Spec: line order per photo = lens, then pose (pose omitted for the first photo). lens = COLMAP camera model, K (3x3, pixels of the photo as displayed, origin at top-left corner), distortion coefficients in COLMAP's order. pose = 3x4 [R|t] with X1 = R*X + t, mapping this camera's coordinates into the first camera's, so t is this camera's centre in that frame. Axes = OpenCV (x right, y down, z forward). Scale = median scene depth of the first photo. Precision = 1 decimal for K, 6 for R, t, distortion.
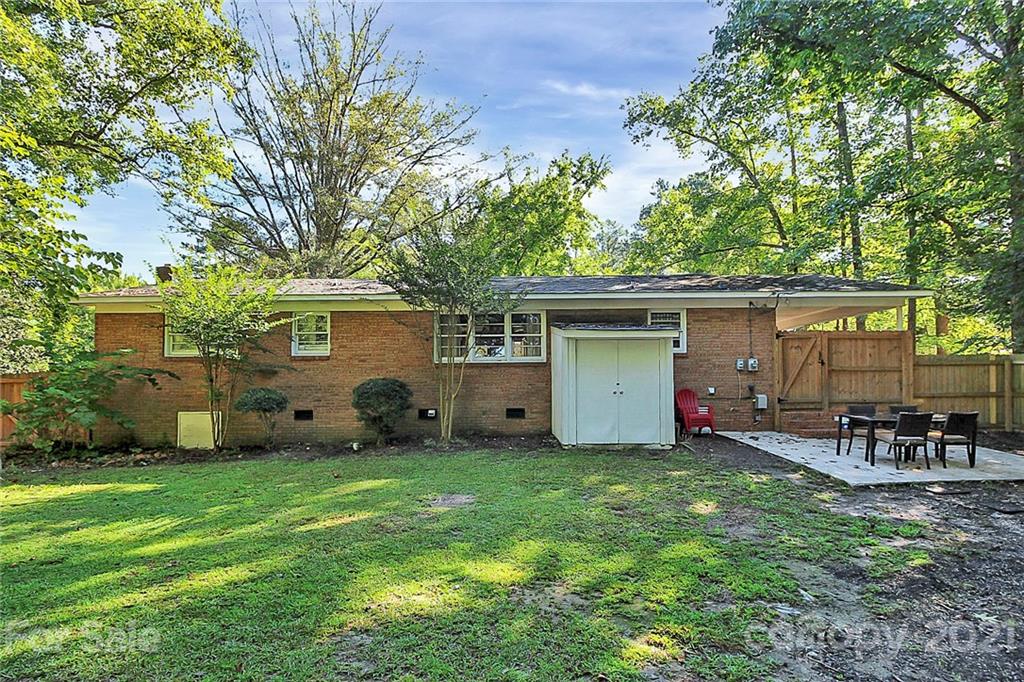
lens RADIAL K [[490.1, 0, 511.9], [0, 490.1, 386.2], [0, 0, 1]] dist [-0.002660, -0.000933]
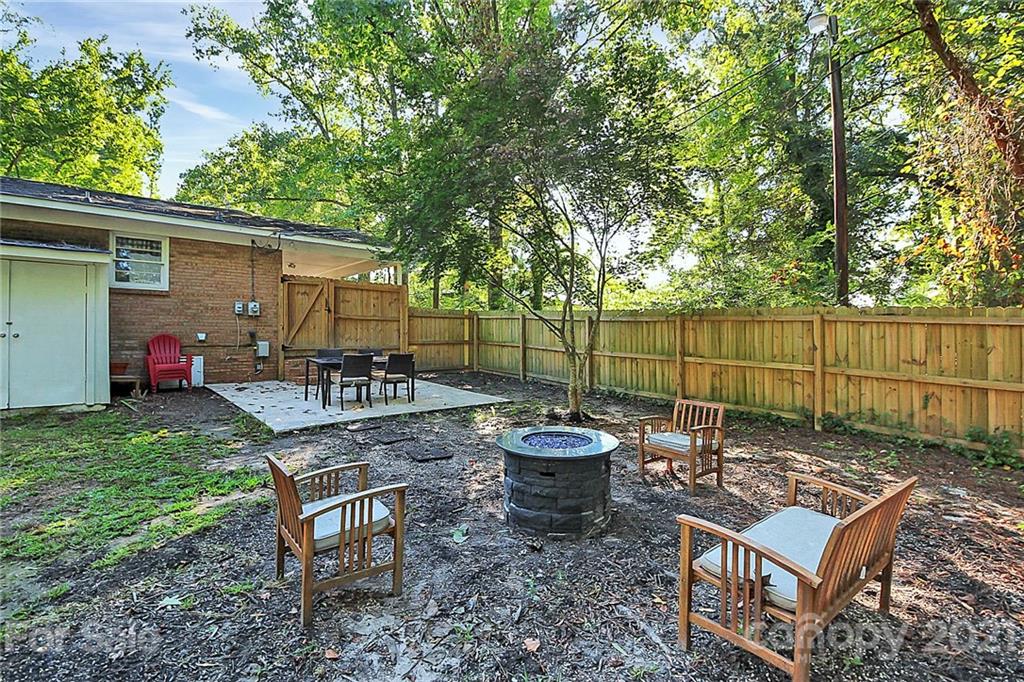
lens RADIAL K [[473.7, 0, 512.0], [0, 473.7, 341.0], [0, 0, 1]] dist [-0.000303, -0.000549]
pose [[0.741289, 0.004742, 0.671169, 0.257586], [-0.001152, 0.999983, -0.005793, 0.020790], [-0.671184, 0.003521, 0.741282, 0.022326]]
